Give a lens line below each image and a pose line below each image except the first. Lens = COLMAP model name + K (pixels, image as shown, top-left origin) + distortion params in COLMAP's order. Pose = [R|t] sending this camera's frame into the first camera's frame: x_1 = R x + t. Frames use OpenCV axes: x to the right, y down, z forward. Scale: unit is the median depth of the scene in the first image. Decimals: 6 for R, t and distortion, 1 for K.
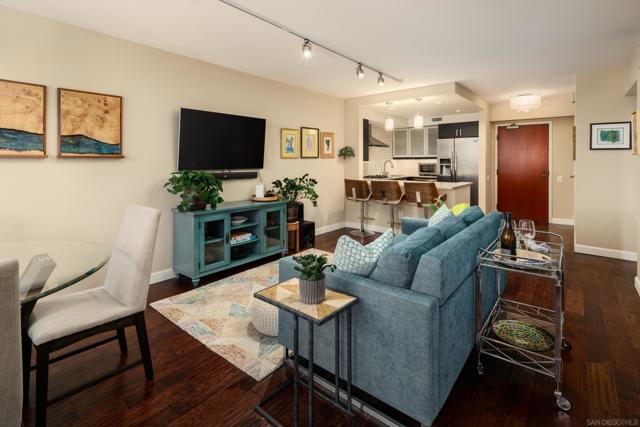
lens RADIAL K [[312.1, 0, 320.0], [0, 312.1, 165.4], [0, 0, 1]] dist [-0.001166, -0.000087]
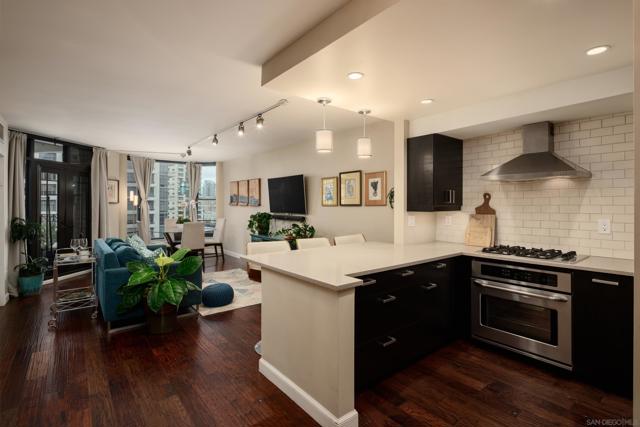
lens RADIAL K [[314.8, 0, 318.9], [0, 314.8, 202.2], [0, 0, 1]] dist [0.000239, -0.000158]
pose [[-0.218845, -0.003786, -0.975752, 0.757356], [-0.016526, 0.999863, -0.000173, -0.028266], [0.975620, 0.016087, -0.218878, 0.979606]]
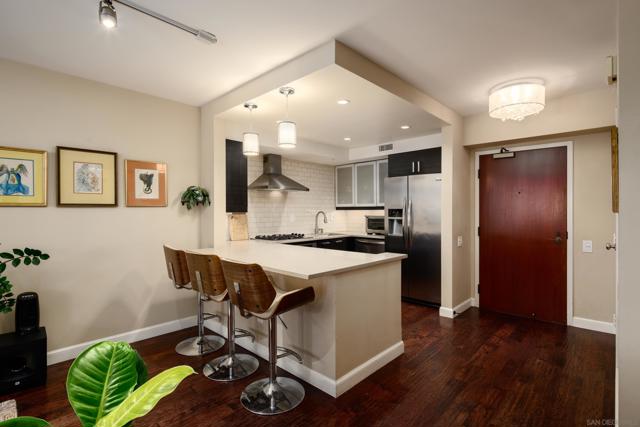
lens RADIAL K [[312.3, 0, 320.0], [0, 312.3, 213.5], [0, 0, 1]] dist [-0.001826, -0.000509]
pose [[0.997156, 0.004731, -0.075214, 0.357702], [-0.005360, 0.999952, -0.008160, -0.007791], [0.075171, 0.008540, 0.997134, 0.438223]]
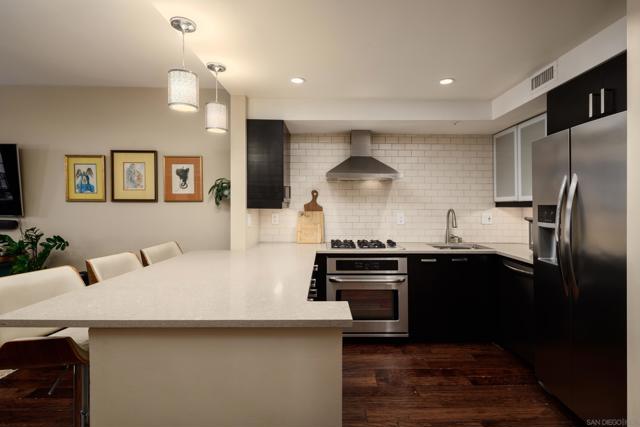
lens RADIAL K [[317.8, 0, 331.9], [0, 317.8, 205.4], [0, 0, 1]] dist [0.002286, 0.000278]
pose [[0.645453, 0.005815, -0.763778, 0.596521], [-0.023471, 0.999650, -0.012224, -0.015362], [0.763439, 0.025816, 0.645363, 0.792352]]
